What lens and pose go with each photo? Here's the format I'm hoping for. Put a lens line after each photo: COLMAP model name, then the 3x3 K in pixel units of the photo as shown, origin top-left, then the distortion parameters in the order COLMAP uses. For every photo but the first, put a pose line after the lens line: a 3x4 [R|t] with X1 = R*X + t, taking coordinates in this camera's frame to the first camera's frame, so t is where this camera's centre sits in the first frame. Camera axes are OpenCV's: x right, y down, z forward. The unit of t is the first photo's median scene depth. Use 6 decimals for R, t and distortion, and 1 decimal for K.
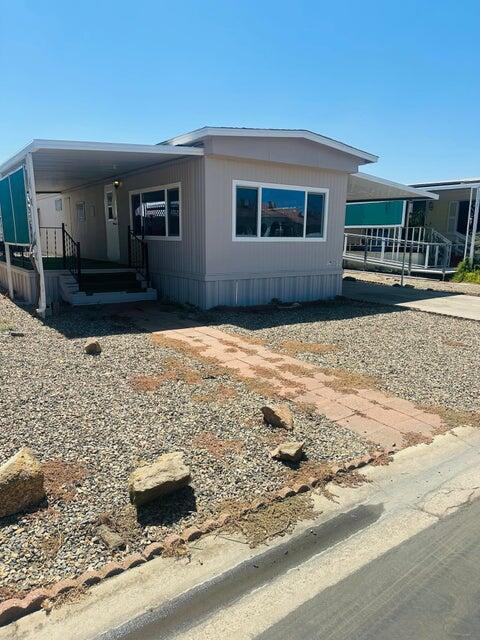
lens RADIAL K [[450.4, 0, 240.0], [0, 450.4, 320.0], [0, 0, 1]] dist [0.026304, -0.006563]
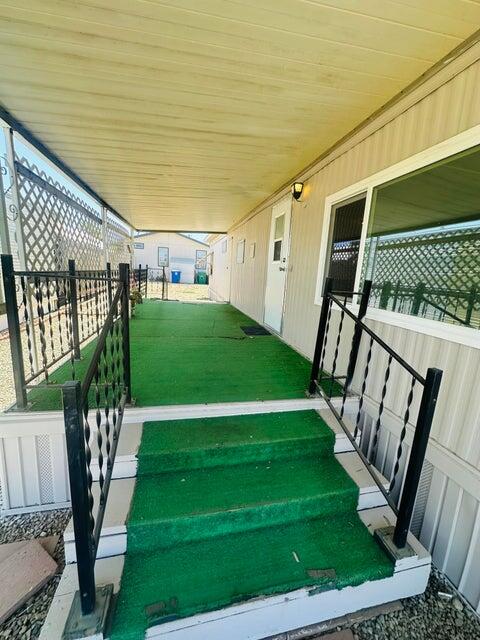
lens RADIAL K [[254.9, 0, 240.0], [0, 254.9, 320.0], [0, 0, 1]] dist [-0.008995, 0.000561]
pose [[0.918514, 0.111911, -0.379221, -0.257088], [-0.113301, 0.993384, 0.018727, -0.195189], [0.378808, 0.025766, 0.925117, 0.890399]]
